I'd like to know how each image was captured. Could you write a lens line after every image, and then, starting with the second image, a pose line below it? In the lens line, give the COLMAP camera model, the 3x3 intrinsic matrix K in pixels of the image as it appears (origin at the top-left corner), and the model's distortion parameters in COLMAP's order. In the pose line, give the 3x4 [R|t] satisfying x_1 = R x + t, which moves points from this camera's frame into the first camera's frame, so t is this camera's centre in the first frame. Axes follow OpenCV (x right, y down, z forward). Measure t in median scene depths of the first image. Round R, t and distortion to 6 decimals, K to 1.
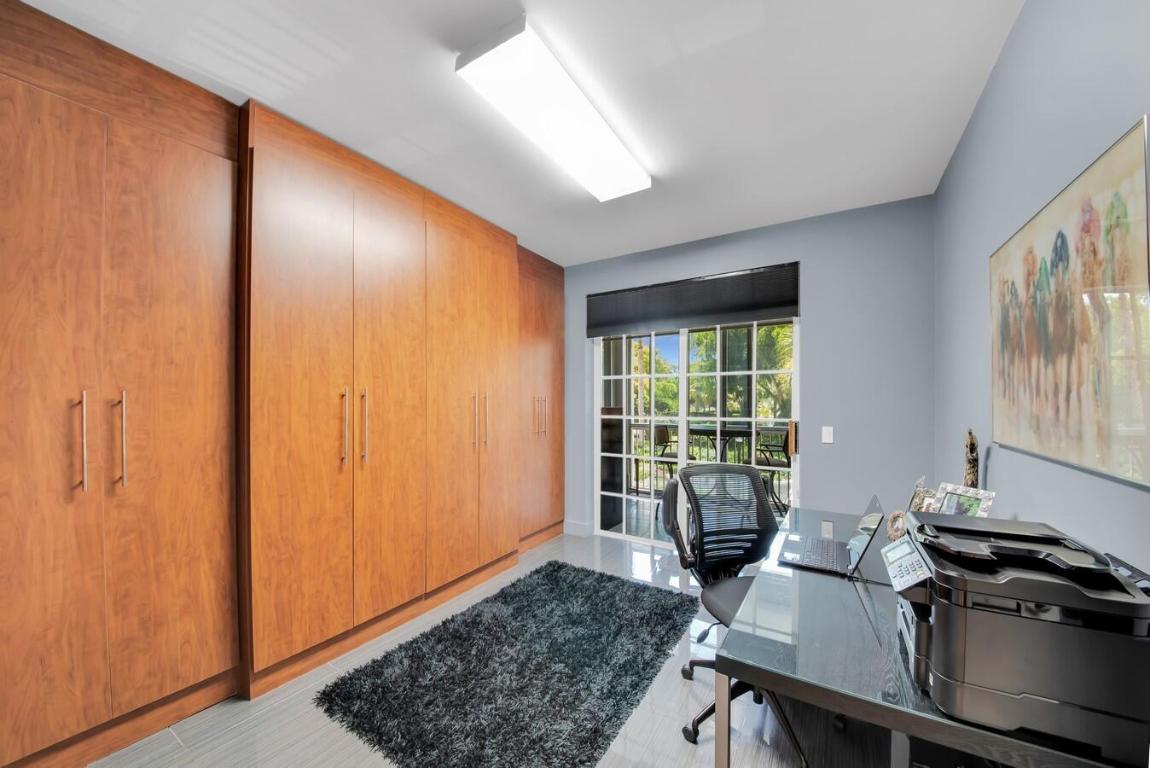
lens RADIAL K [[421.0, 0, 573.1], [0, 421.0, 395.3], [0, 0, 1]] dist [-0.000096, -0.000070]
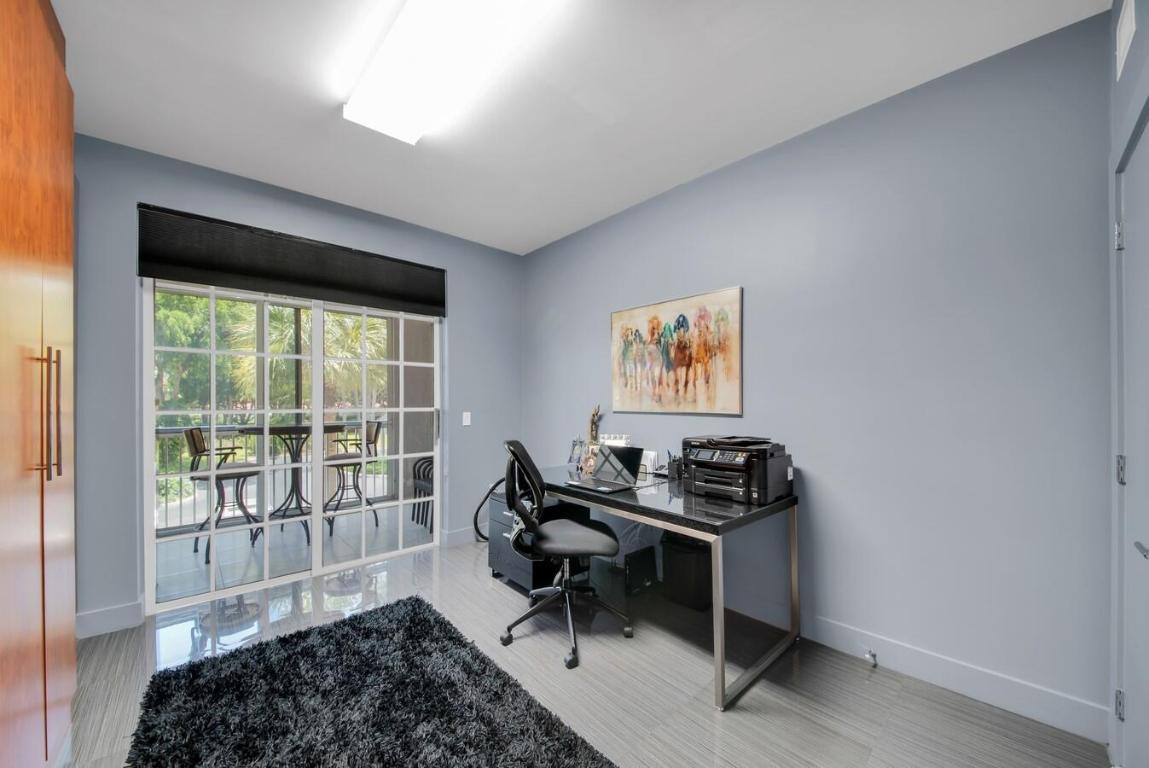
lens RADIAL K [[420.5, 0, 574.5], [0, 420.5, 384.0], [0, 0, 1]] dist [0.000605, -0.000035]
pose [[0.270842, 0.041247, 0.961740, -1.061107], [-0.009925, 0.999148, -0.040056, 0.083152], [-0.962573, 0.001304, 0.271021, 0.805175]]
